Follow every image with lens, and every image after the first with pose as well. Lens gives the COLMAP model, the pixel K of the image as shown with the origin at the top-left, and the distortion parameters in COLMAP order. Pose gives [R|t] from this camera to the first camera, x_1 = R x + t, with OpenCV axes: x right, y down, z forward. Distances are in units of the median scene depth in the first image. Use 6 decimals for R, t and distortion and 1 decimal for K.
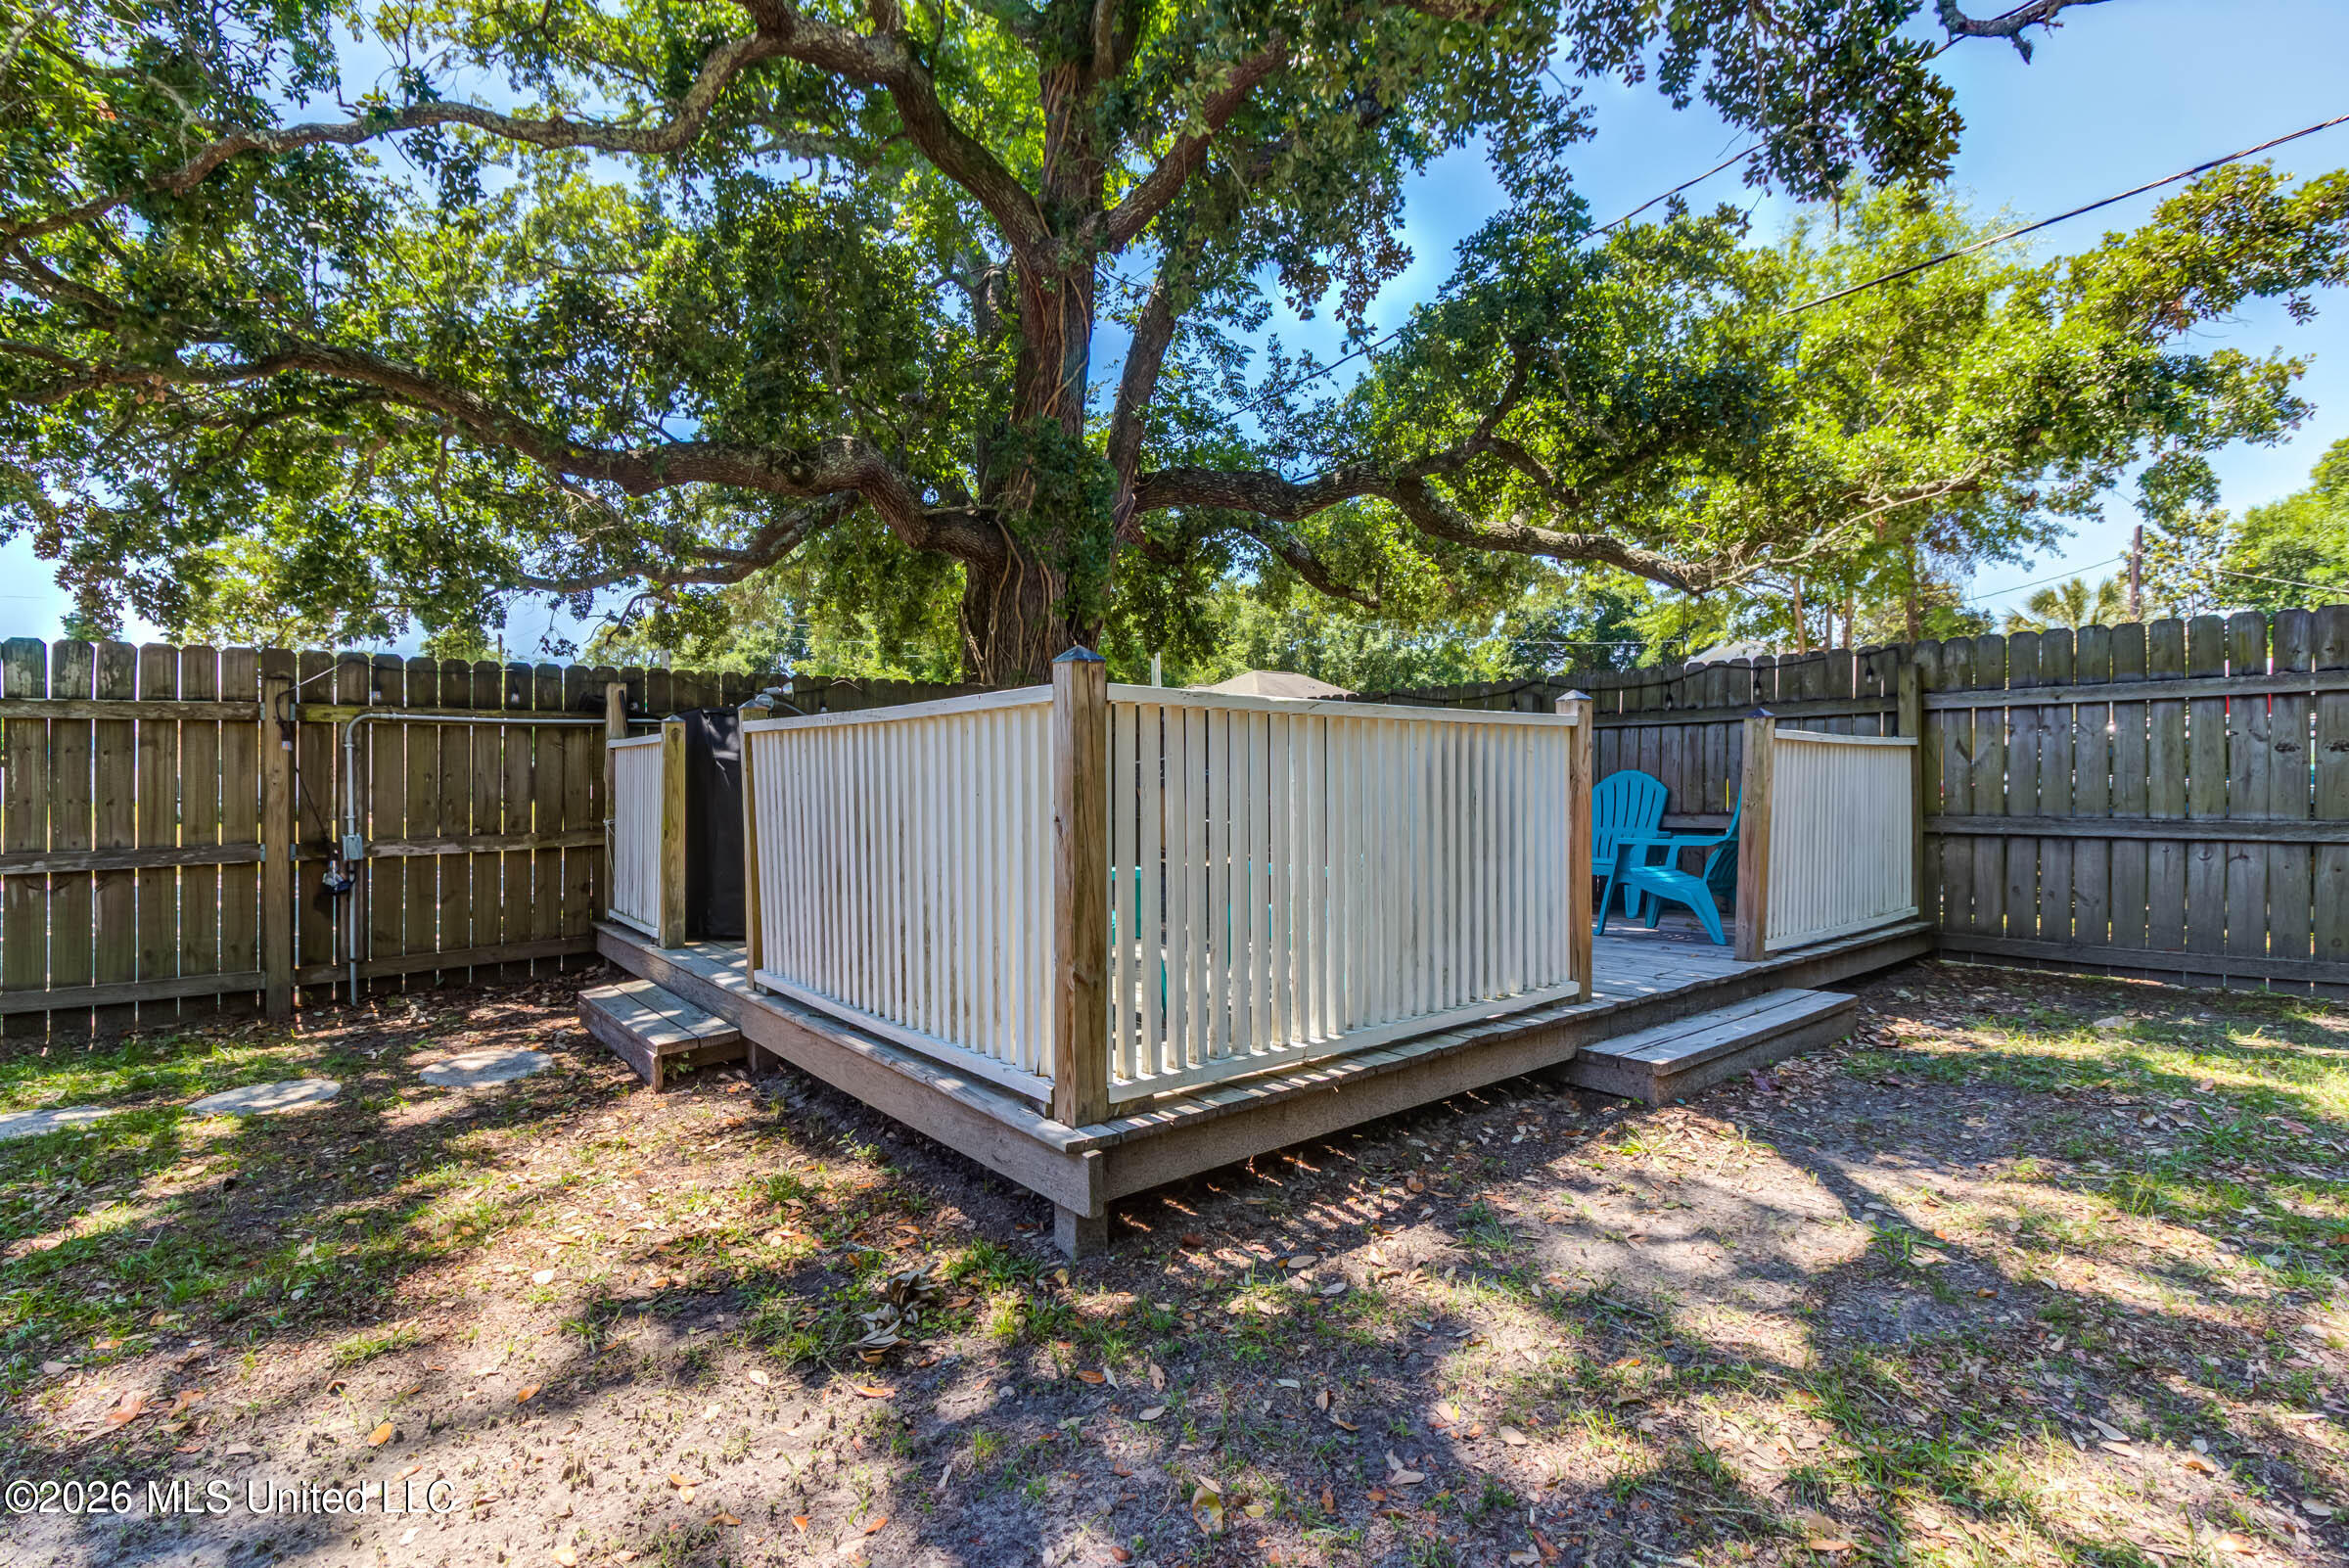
lens RADIAL K [[1095.4, 0, 1171.9], [0, 1095.4, 760.5], [0, 0, 1]] dist [0.037292, -0.000304]
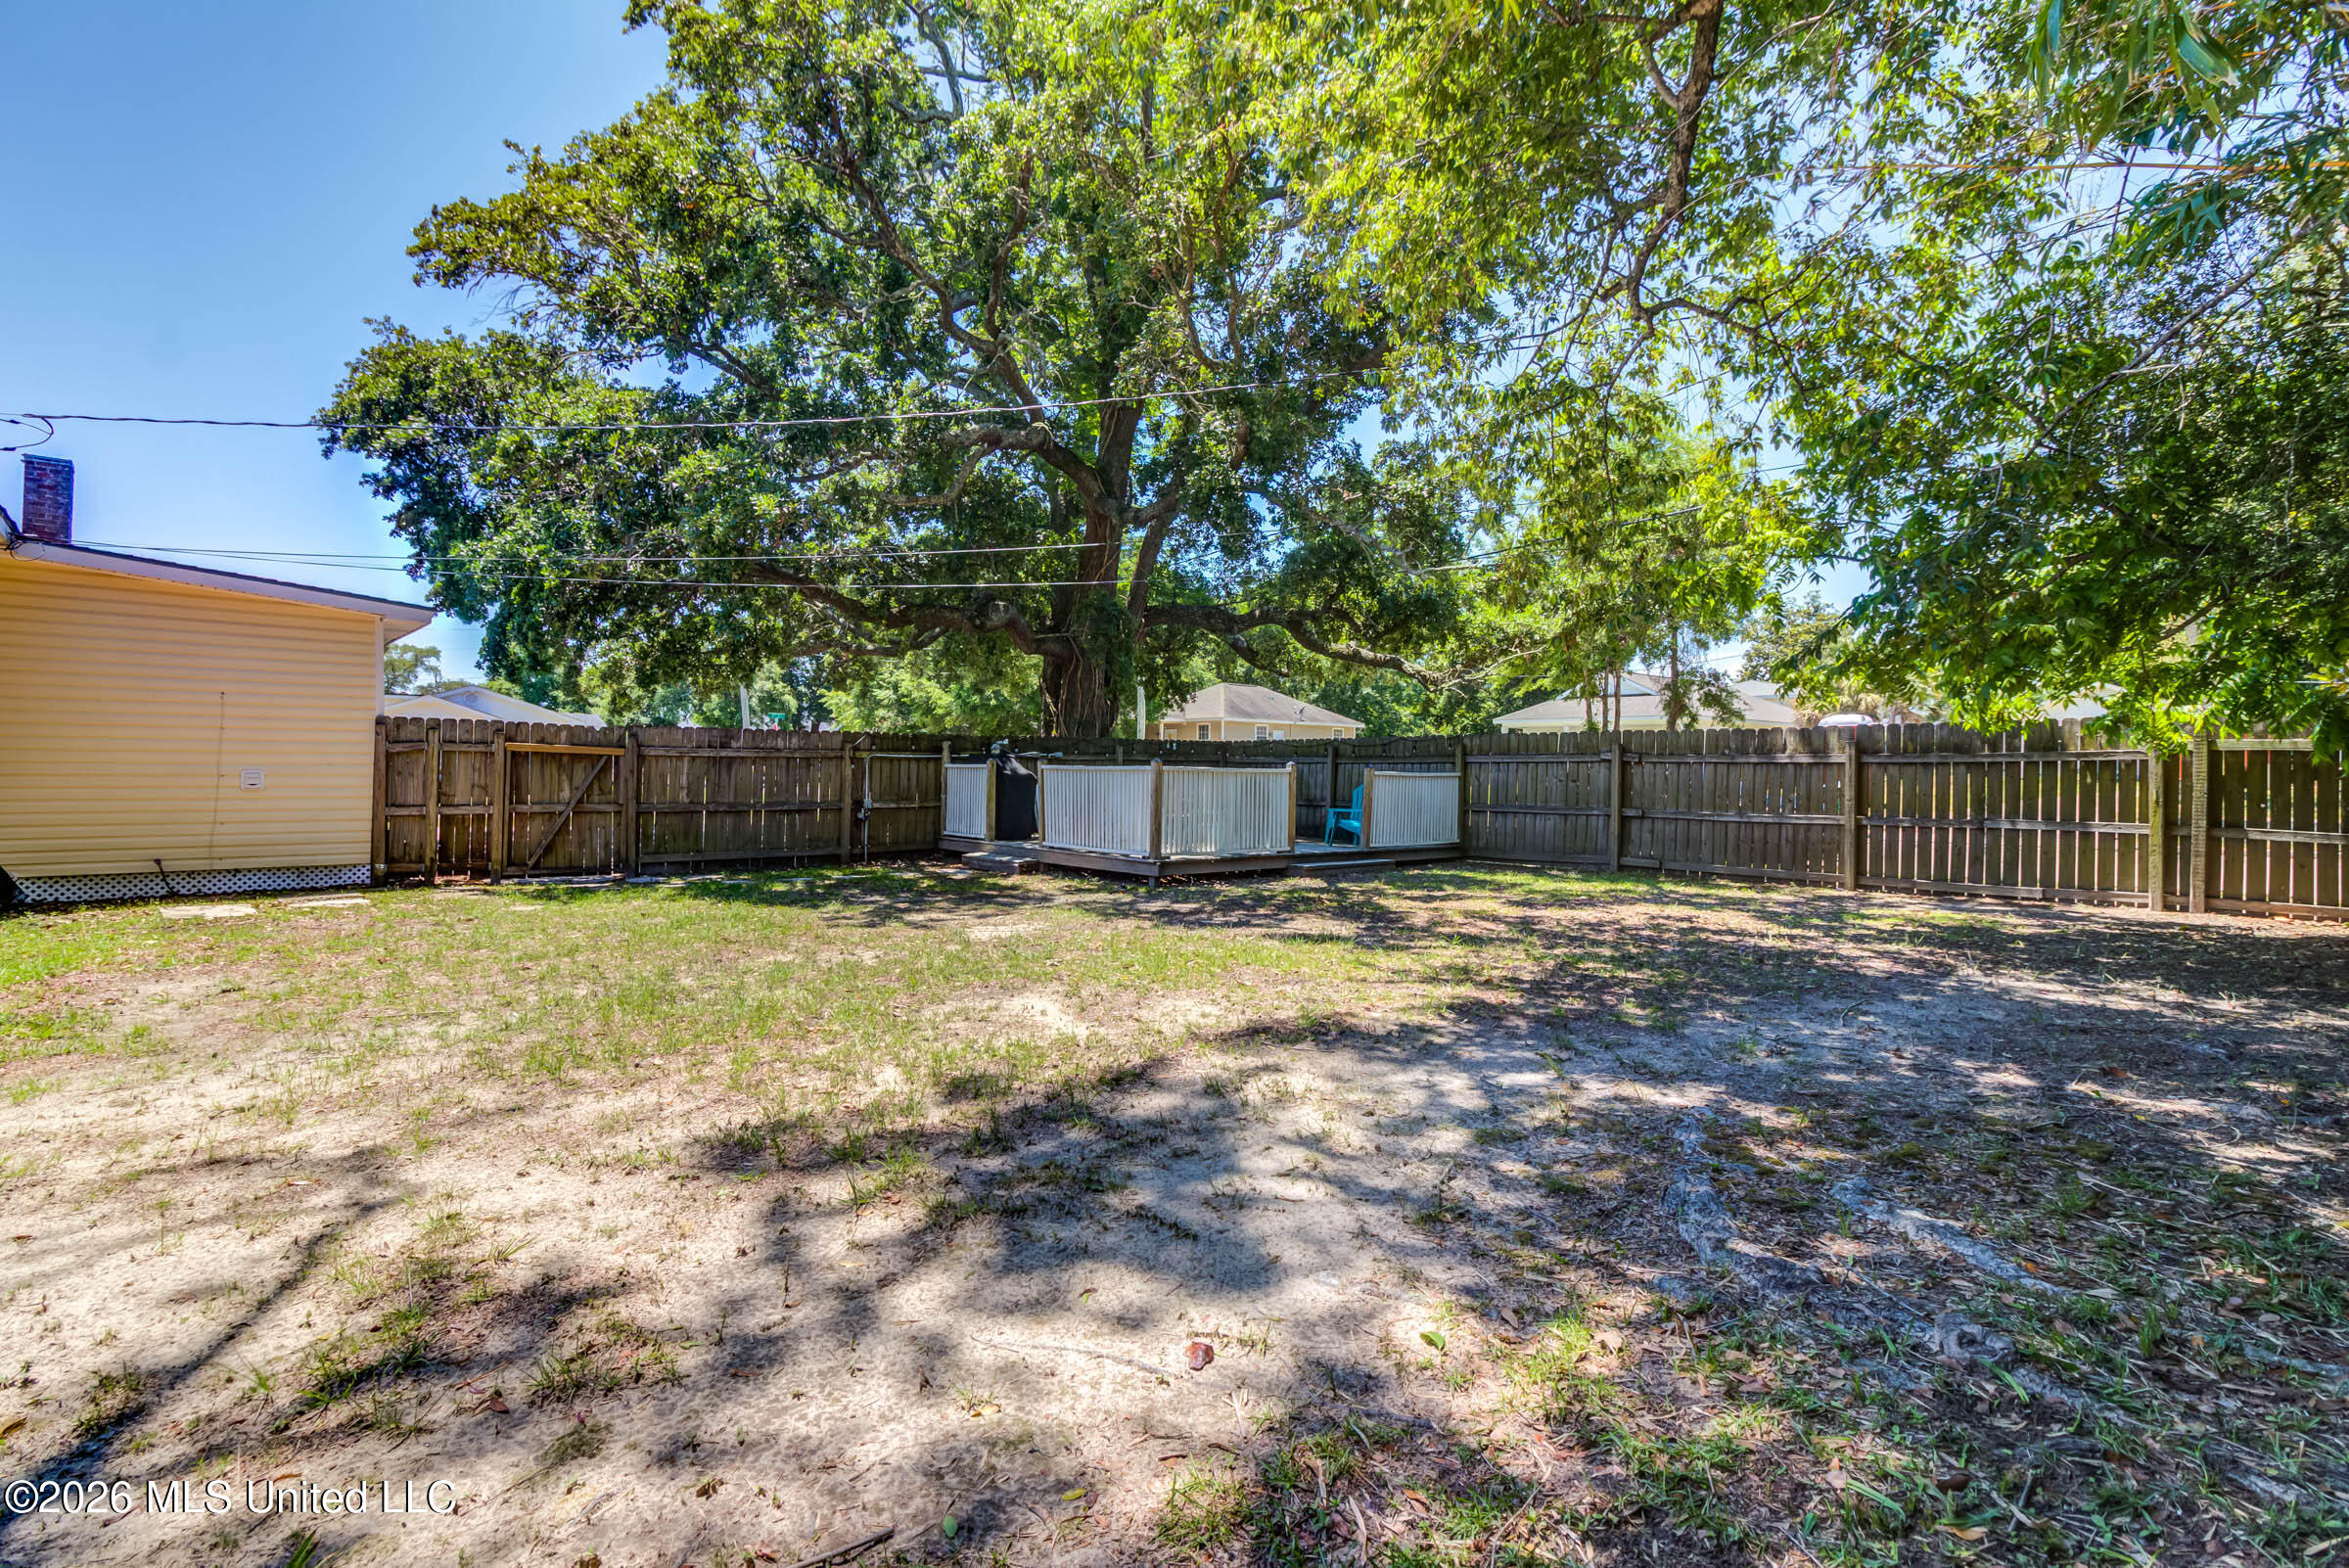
lens RADIAL K [[1068.8, 0, 1160.4], [0, 1068.8, 760.4], [0, 0, 1]] dist [-0.004046, -0.000863]
pose [[0.999682, 0.021180, 0.013661, -0.046080], [-0.021258, 0.999758, 0.005597, -0.044401], [-0.013539, -0.005886, 0.999891, -1.264786]]
